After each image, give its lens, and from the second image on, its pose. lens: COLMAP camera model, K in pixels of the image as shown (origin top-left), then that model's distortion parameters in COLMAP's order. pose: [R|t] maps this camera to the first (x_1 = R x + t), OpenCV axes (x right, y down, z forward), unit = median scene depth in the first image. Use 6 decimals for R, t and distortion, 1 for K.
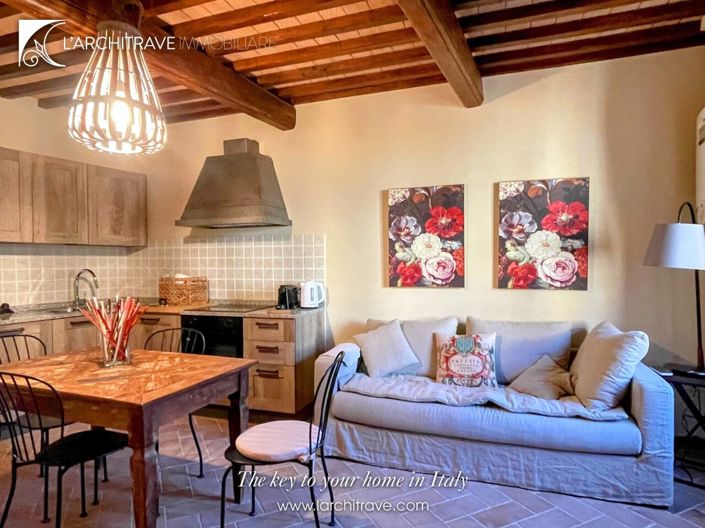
lens RADIAL K [[428.8, 0, 352.5], [0, 428.8, 269.0], [0, 0, 1]] dist [-0.003196, -0.002908]
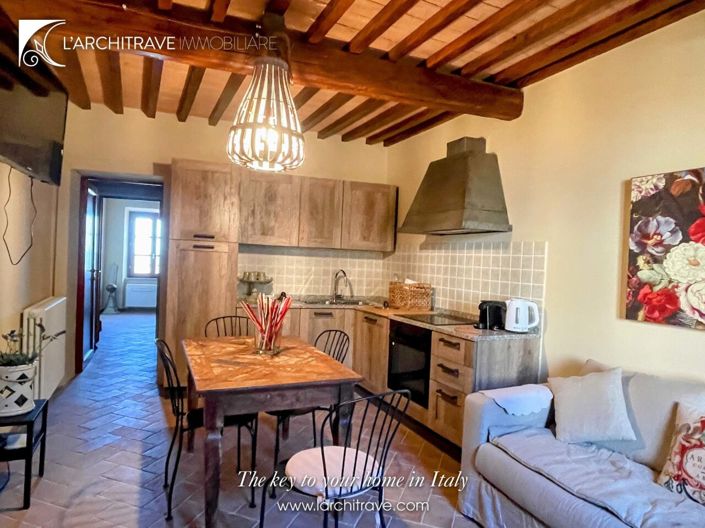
lens RADIAL K [[428.8, 0, 356.3], [0, 428.8, 268.7], [0, 0, 1]] dist [-0.003196, -0.002908]
pose [[0.710164, 0.052621, -0.702067, 0.261419], [-0.061405, 0.998032, 0.012691, -0.022094], [0.701353, 0.034097, 0.711998, 0.204020]]
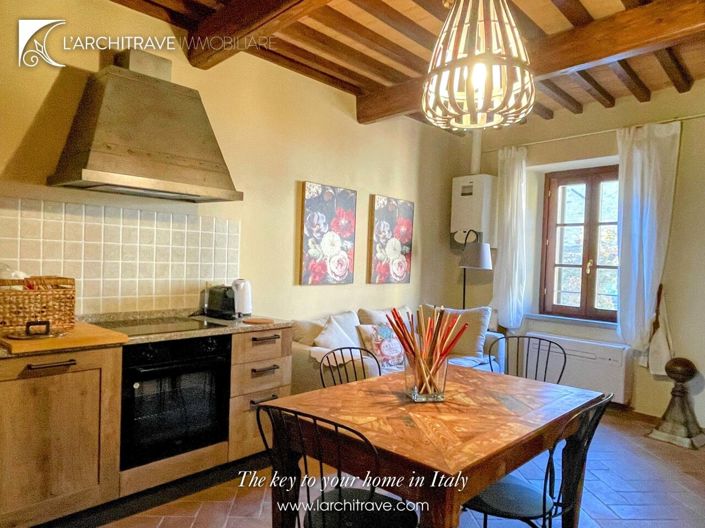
lens RADIAL K [[481.2, 0, 349.2], [0, 481.2, 268.4], [0, 0, 1]] dist [-0.006508, -0.000125]
pose [[0.404540, 0.003029, 0.914515, -0.851274], [-0.022086, 0.999735, 0.006459, -0.003555], [-0.914254, -0.022811, 0.404500, 0.482659]]
